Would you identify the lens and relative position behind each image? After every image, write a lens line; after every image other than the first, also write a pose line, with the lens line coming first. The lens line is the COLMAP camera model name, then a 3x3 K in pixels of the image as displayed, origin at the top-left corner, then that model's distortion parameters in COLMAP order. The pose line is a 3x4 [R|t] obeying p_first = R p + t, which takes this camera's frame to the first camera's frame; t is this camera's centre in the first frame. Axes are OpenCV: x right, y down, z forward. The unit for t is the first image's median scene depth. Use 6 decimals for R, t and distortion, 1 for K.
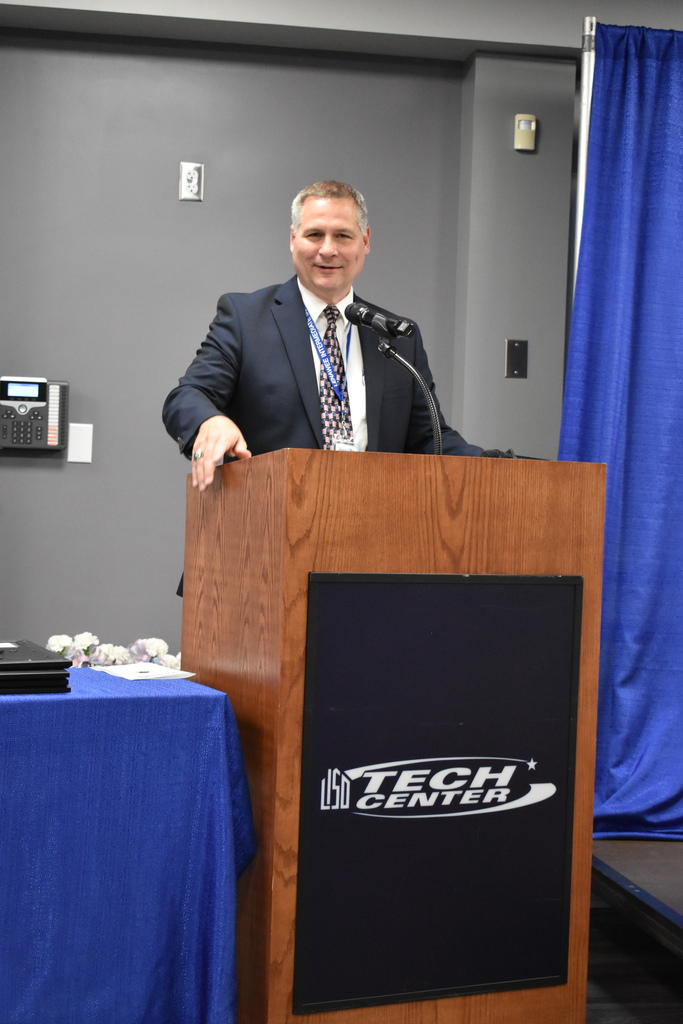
lens RADIAL K [[1702.9, 0, 344.8], [0, 1702.9, 516.4], [0, 0, 1]] dist [-0.004712, 0.000000]
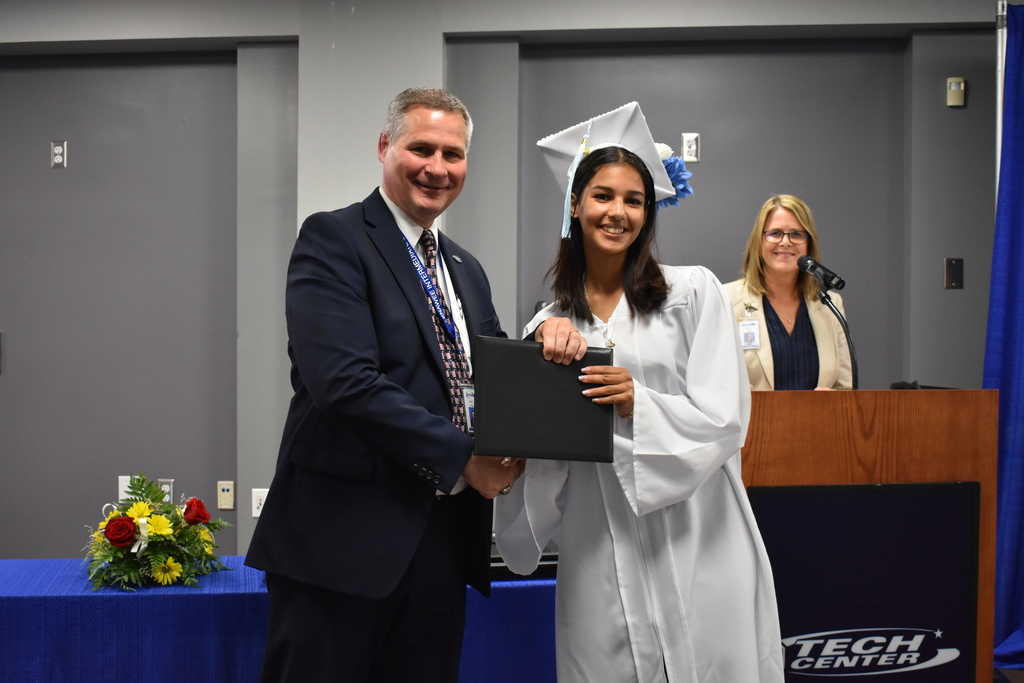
lens RADIAL K [[1283.0, 0, 517.0], [0, 1283.0, 344.4], [0, 0, 1]] dist [-0.052429, 0.000000]
pose [[0.960666, -0.024161, -0.276655, 0.075099], [0.025321, 0.999679, 0.000622, -0.073312], [0.276551, -0.007603, 0.960969, 0.020587]]
